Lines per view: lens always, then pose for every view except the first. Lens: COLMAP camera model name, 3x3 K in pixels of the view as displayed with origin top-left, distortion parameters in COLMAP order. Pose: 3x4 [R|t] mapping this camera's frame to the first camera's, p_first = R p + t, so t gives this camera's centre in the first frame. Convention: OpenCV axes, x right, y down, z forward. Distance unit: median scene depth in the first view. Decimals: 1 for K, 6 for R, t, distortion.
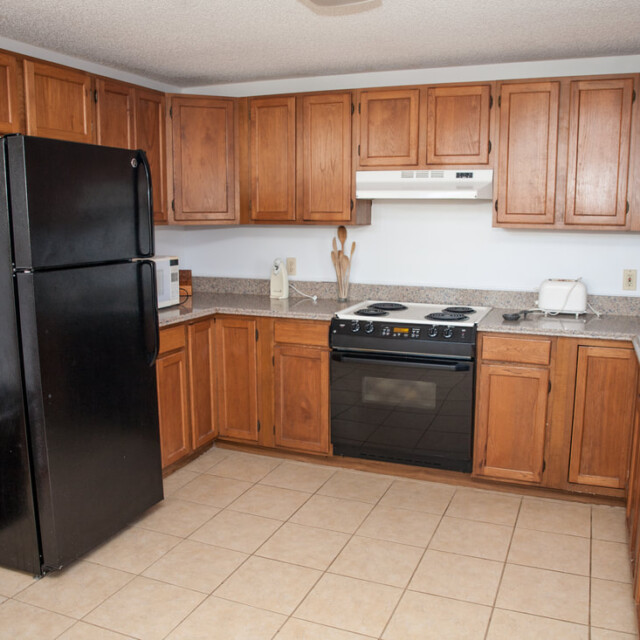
lens RADIAL K [[650.3, 0, 320.0], [0, 650.3, 320.0], [0, 0, 1]] dist [-0.142971, 0.113897]
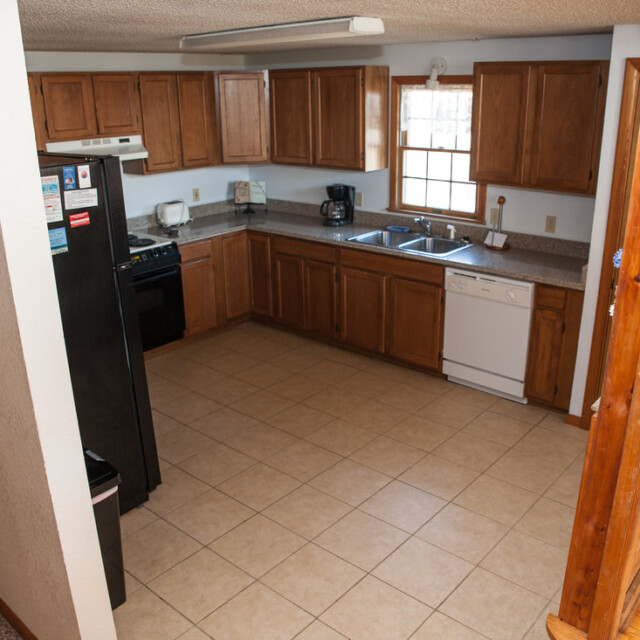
lens RADIAL K [[650.3, 0, 320.0], [0, 650.3, 320.0], [0, 0, 1]] dist [-0.142971, 0.113897]
pose [[0.316596, -0.327093, 0.890380, -0.986054], [0.164274, 0.943388, 0.288154, -0.185044], [-0.934227, 0.055038, 0.352406, 0.140011]]
